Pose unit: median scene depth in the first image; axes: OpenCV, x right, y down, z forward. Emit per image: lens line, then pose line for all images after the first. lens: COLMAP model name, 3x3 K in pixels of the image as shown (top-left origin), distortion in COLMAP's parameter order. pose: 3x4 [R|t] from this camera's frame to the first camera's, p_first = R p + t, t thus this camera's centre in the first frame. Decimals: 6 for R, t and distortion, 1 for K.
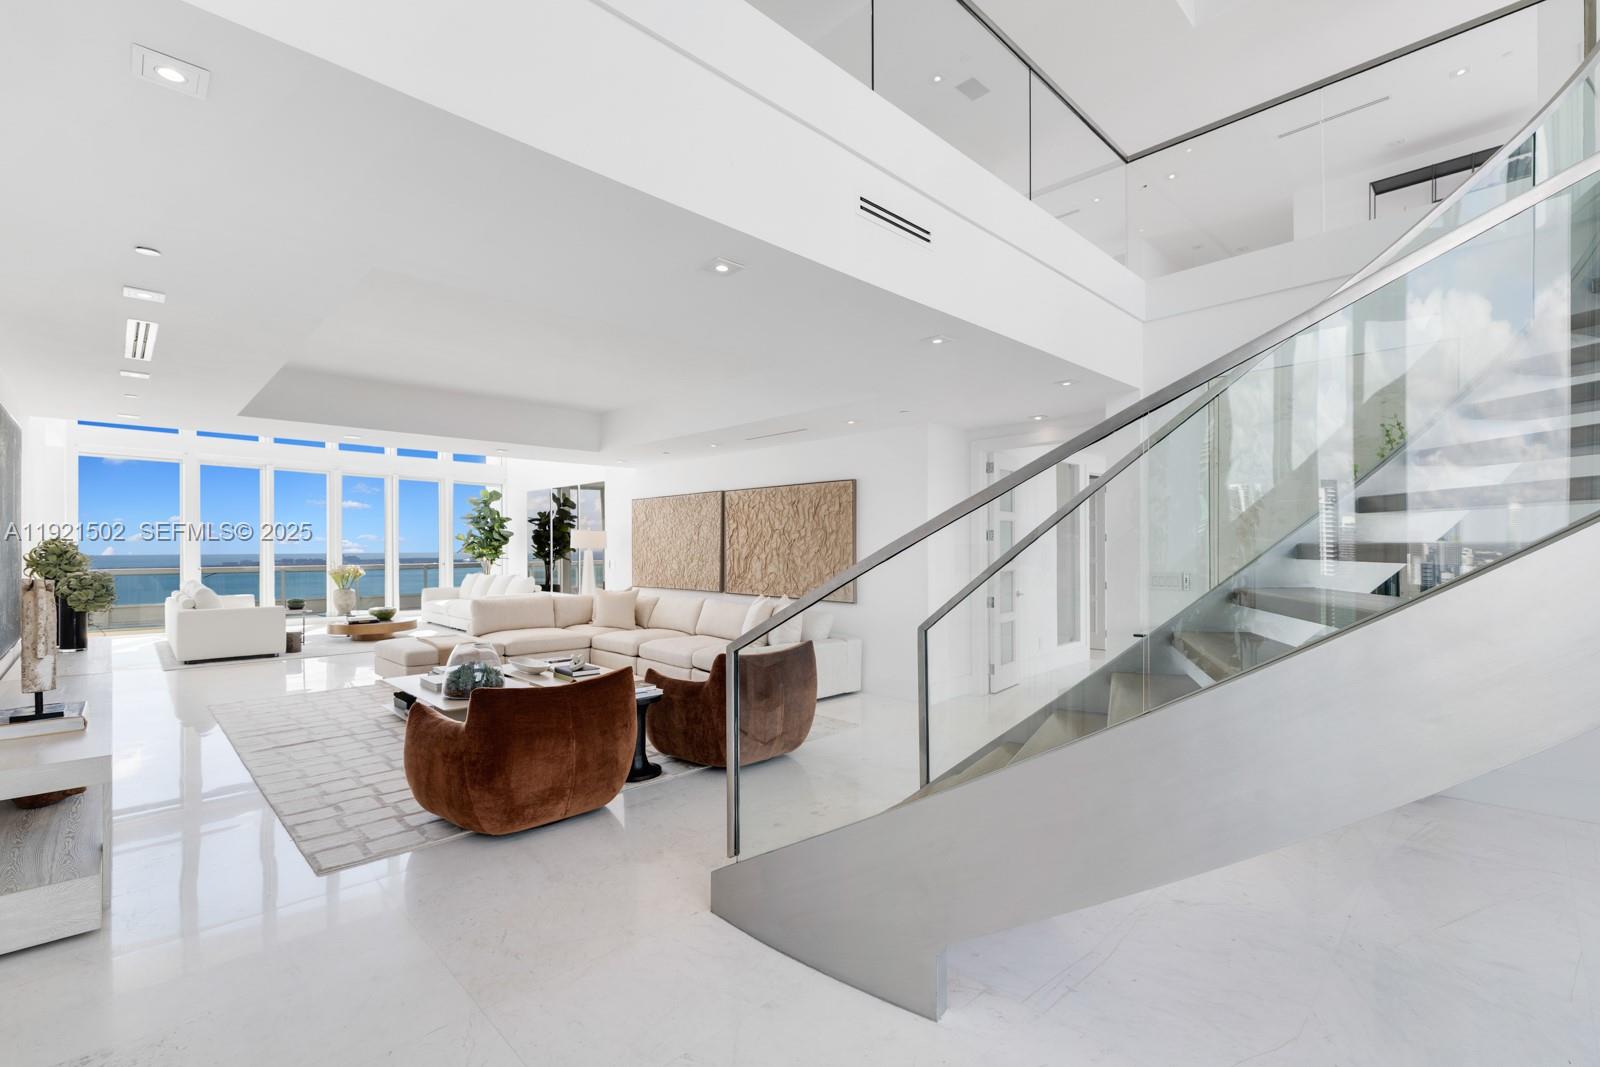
lens RADIAL K [[707.9, 0, 793.5], [0, 707.9, 543.5], [0, 0, 1]] dist [-0.003108, 0.001034]
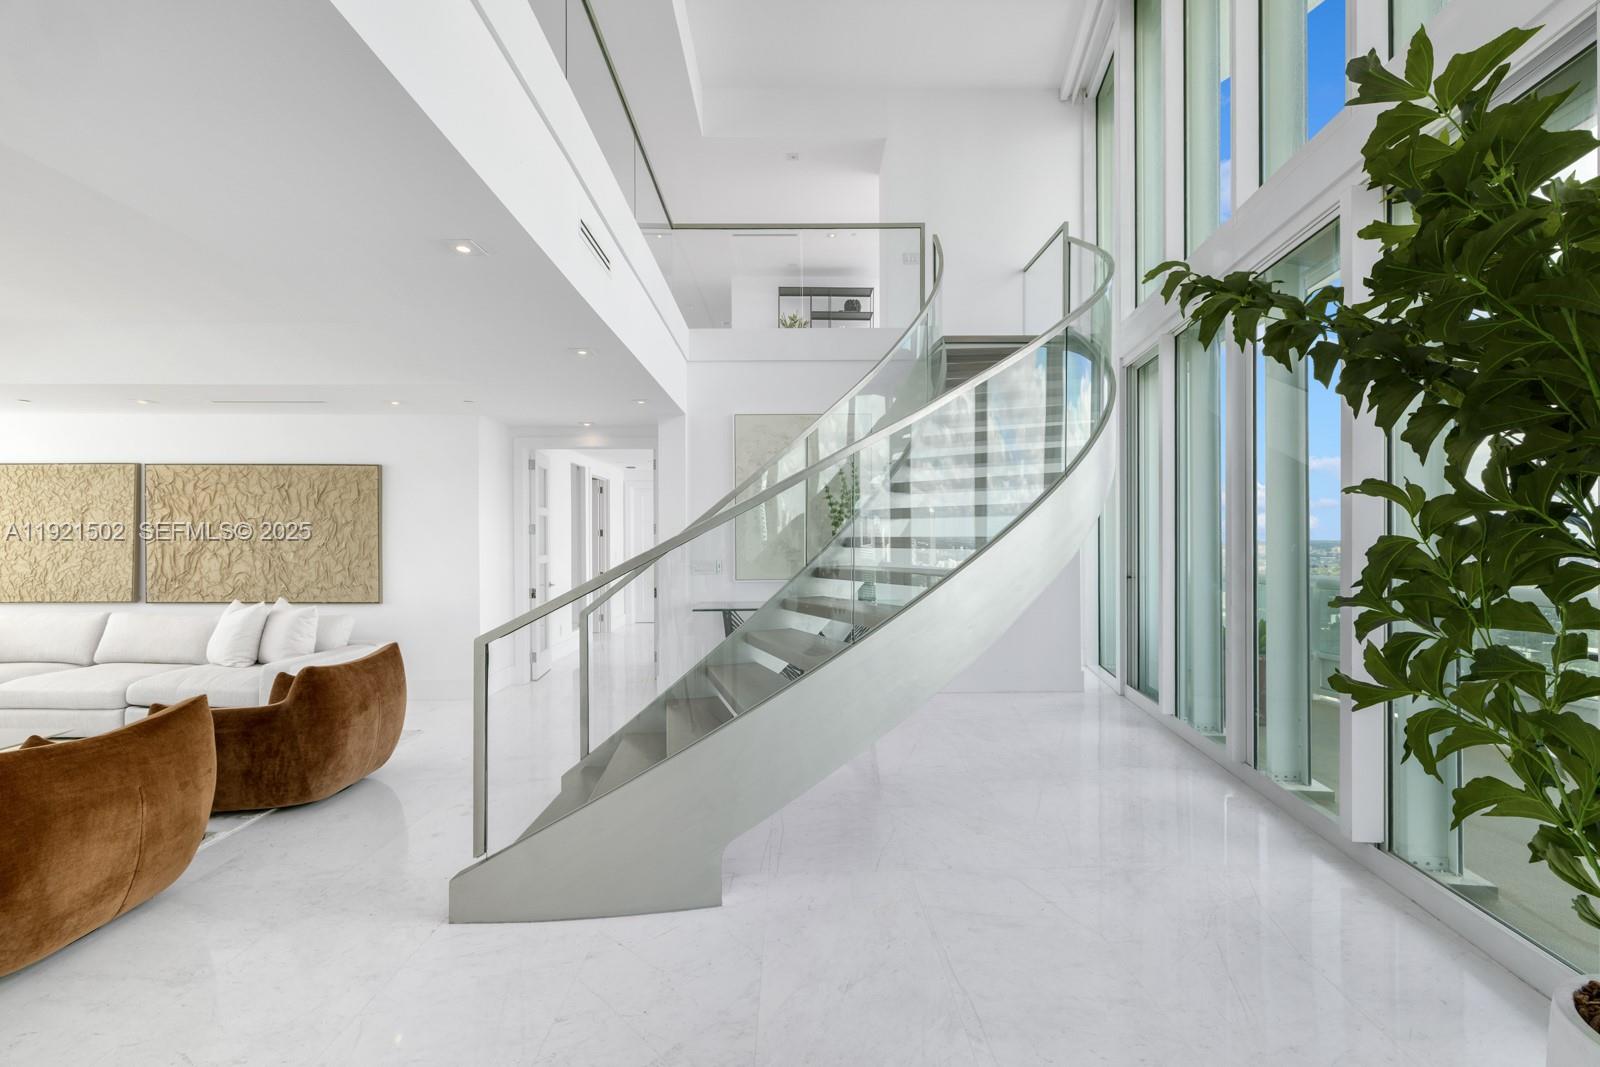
lens RADIAL K [[707.9, 0, 791.1], [0, 707.9, 535.1], [0, 0, 1]] dist [-0.003108, 0.001034]
pose [[0.677868, 0.007213, 0.735149, -0.202033], [-0.003675, 0.999973, -0.006423, 0.002121], [-0.735175, 0.001652, 0.677876, 0.008646]]
